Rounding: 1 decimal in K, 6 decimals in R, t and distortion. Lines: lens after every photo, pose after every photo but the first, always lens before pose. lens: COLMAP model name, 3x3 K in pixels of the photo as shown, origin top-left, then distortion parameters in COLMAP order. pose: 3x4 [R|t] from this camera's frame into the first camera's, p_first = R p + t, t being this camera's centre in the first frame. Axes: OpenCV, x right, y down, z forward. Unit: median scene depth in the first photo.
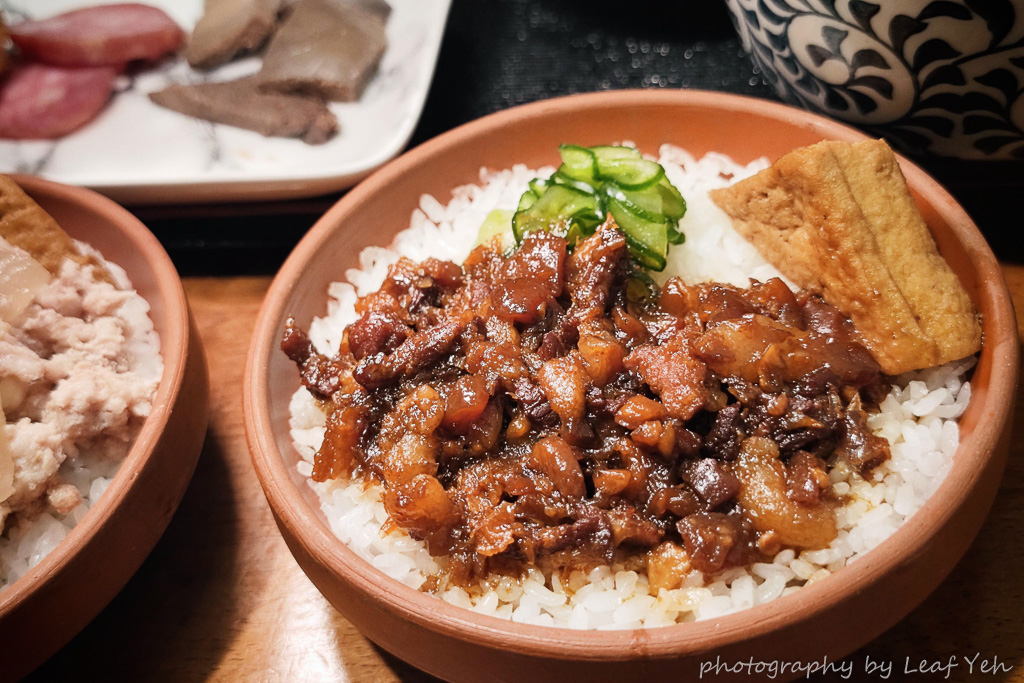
lens RADIAL K [[1453.0, 0, 511.0], [0, 1453.0, 333.5], [0, 0, 1]] dist [0.023984, 0.000000]
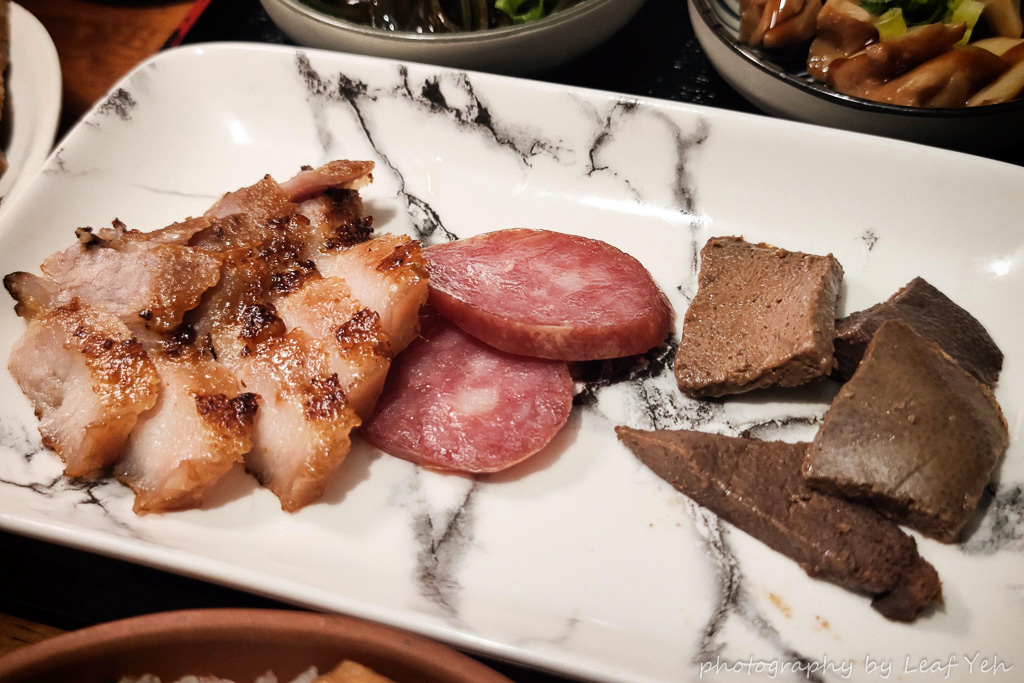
lens RADIAL K [[1453.0, 0, 514.1], [0, 1453.0, 341.8], [0, 0, 1]] dist [0.023984, 0.000000]
pose [[0.976849, 0.199856, -0.076306, -0.365391], [-0.193560, 0.977606, 0.082591, -0.357887], [0.091104, -0.065909, 0.993658, 0.496358]]
